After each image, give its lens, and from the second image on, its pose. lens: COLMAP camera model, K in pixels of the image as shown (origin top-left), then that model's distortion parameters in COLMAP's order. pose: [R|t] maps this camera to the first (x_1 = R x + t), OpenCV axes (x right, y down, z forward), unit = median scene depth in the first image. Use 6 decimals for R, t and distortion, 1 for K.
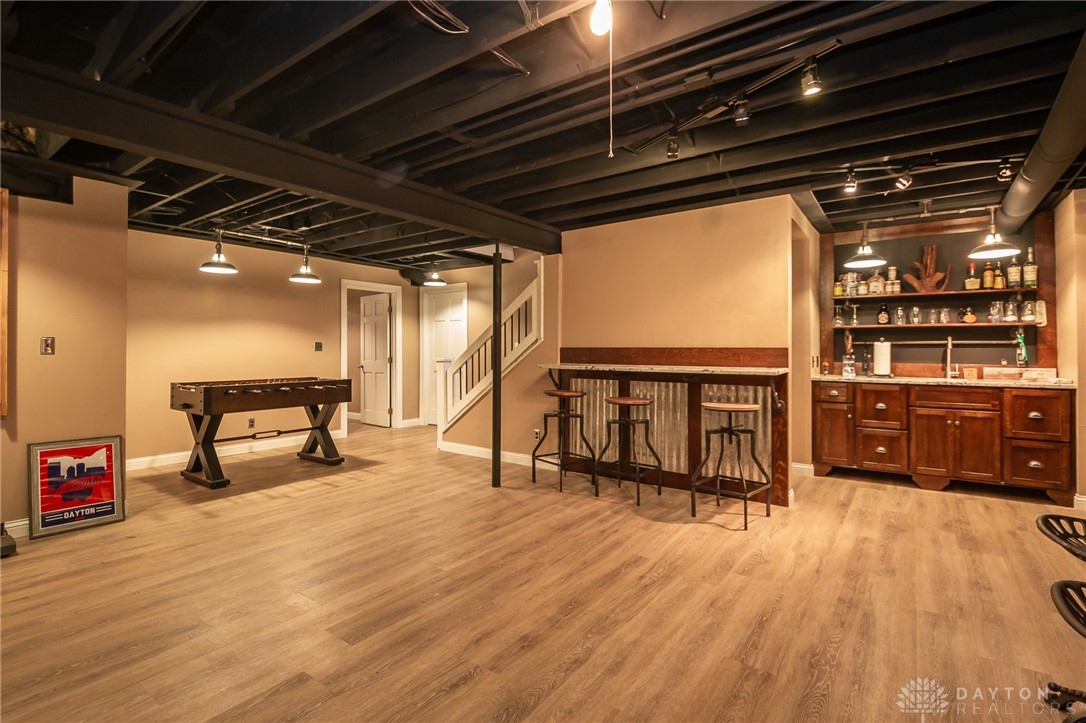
lens RADIAL K [[515.3, 0, 540.8], [0, 515.3, 339.3], [0, 0, 1]] dist [-0.000960, -0.002030]
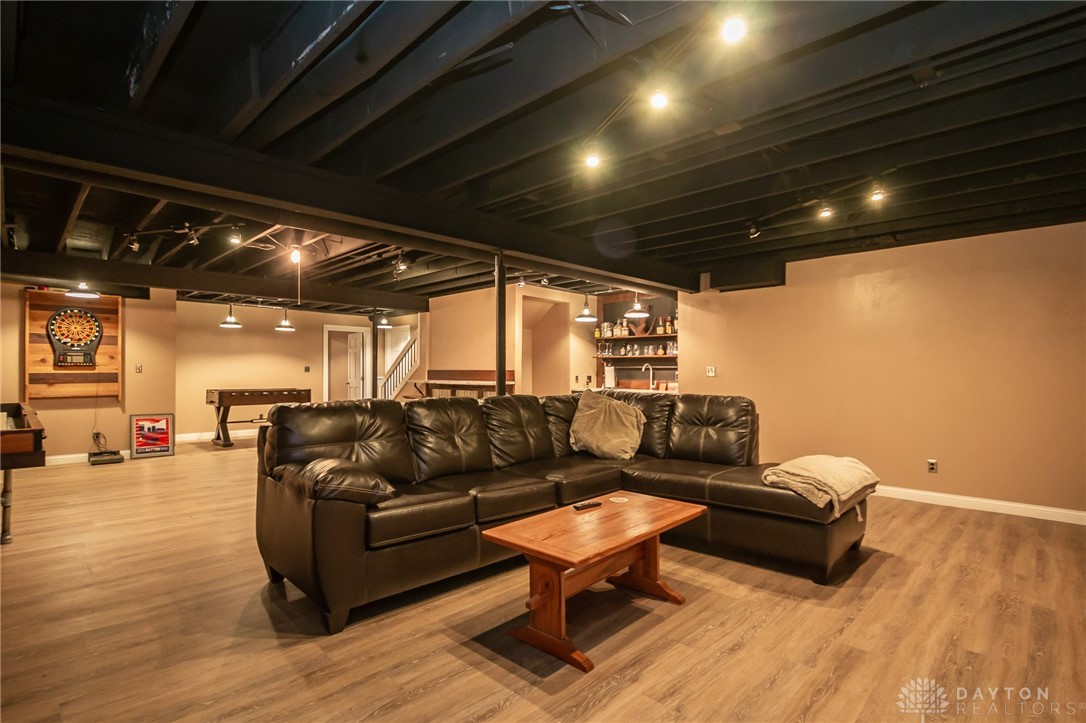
lens RADIAL K [[515.3, 0, 547.9], [0, 515.3, 363.4], [0, 0, 1]] dist [-0.000960, -0.002030]
pose [[0.991553, 0.000196, -0.129699, 0.682691], [-0.000107, 1.000000, 0.000692, -0.006366], [0.129699, -0.000672, 0.991553, -0.609652]]
